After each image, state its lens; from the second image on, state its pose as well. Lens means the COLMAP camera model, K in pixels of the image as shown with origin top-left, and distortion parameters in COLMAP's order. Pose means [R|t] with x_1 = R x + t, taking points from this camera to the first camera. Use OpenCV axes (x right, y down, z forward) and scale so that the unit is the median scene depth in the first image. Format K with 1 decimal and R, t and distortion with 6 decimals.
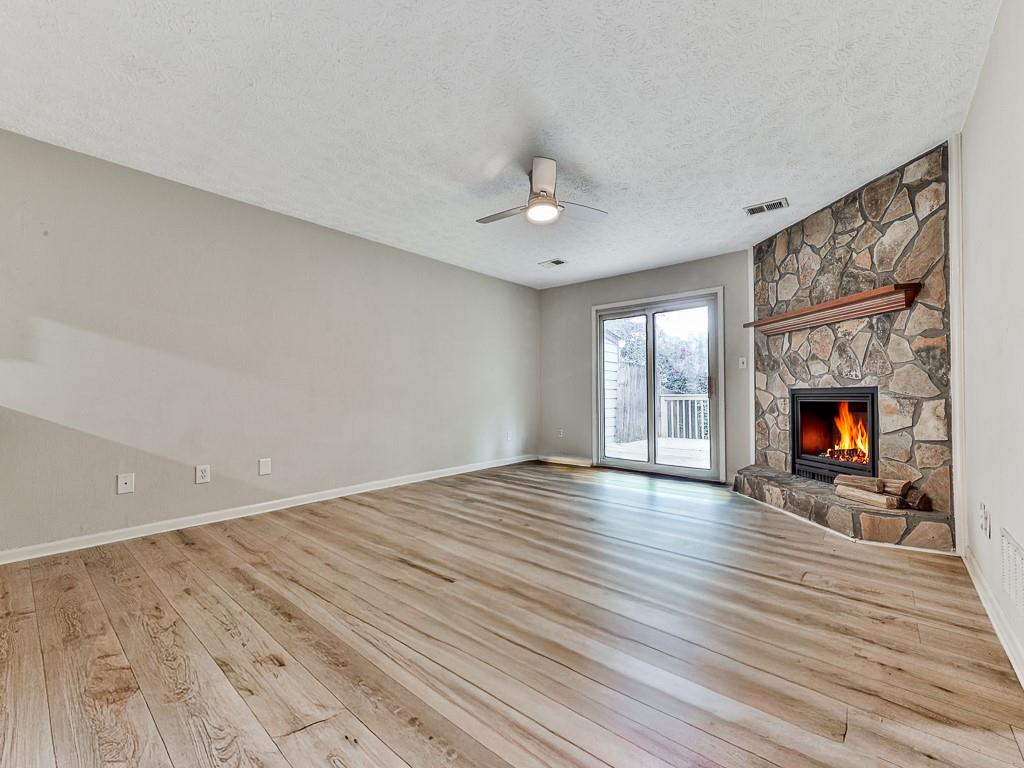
lens RADIAL K [[423.0, 0, 515.1], [0, 423.0, 386.3], [0, 0, 1]] dist [0.014571, -0.002738]
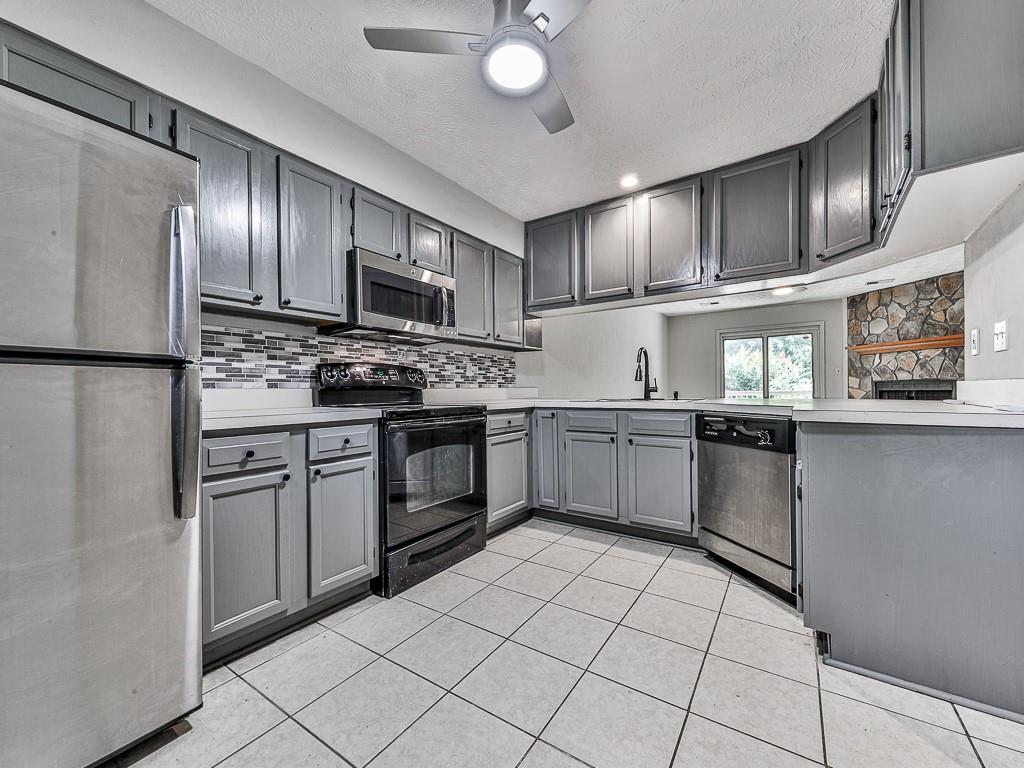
lens RADIAL K [[423.0, 0, 499.1], [0, 423.0, 392.2], [0, 0, 1]] dist [0.014571, -0.002738]
pose [[0.996817, -0.007473, 0.079379, -1.209518], [0.006203, 0.999849, 0.016234, -0.015676], [-0.079488, -0.015690, 0.996712, -0.677143]]
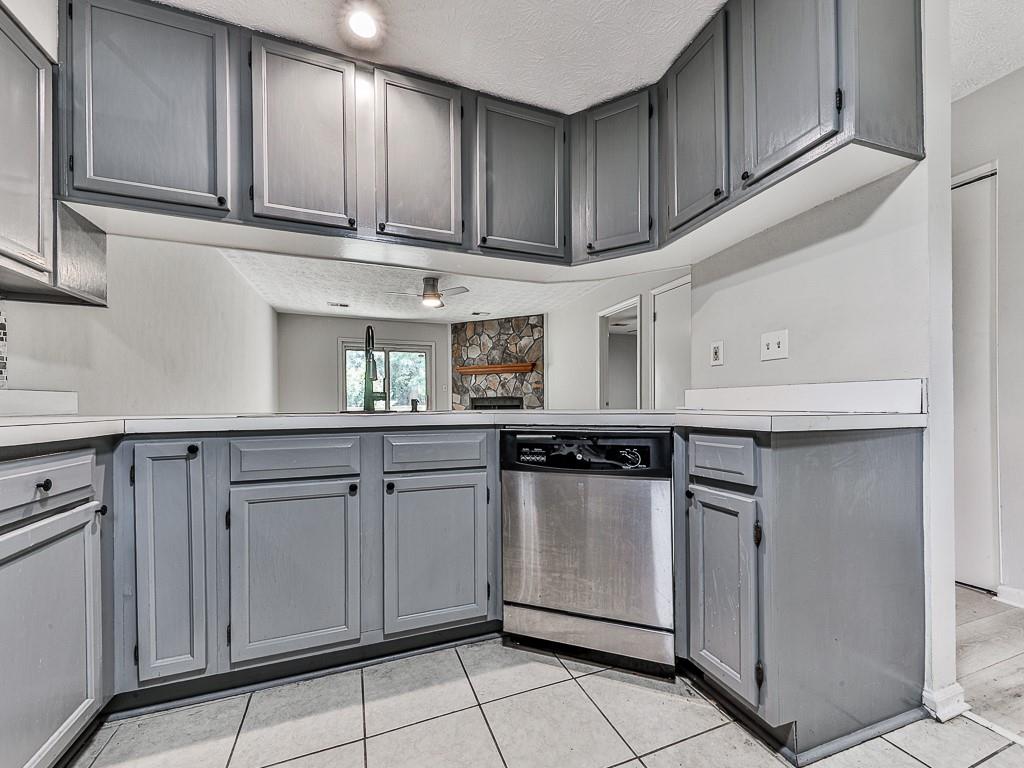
lens RADIAL K [[423.0, 0, 525.7], [0, 423.0, 405.3], [0, 0, 1]] dist [0.014571, -0.002738]
pose [[0.472134, -0.000813, 0.881526, -1.219319], [-0.005579, 0.999977, 0.003910, 0.007795], [-0.881509, -0.006764, 0.472119, -0.163963]]
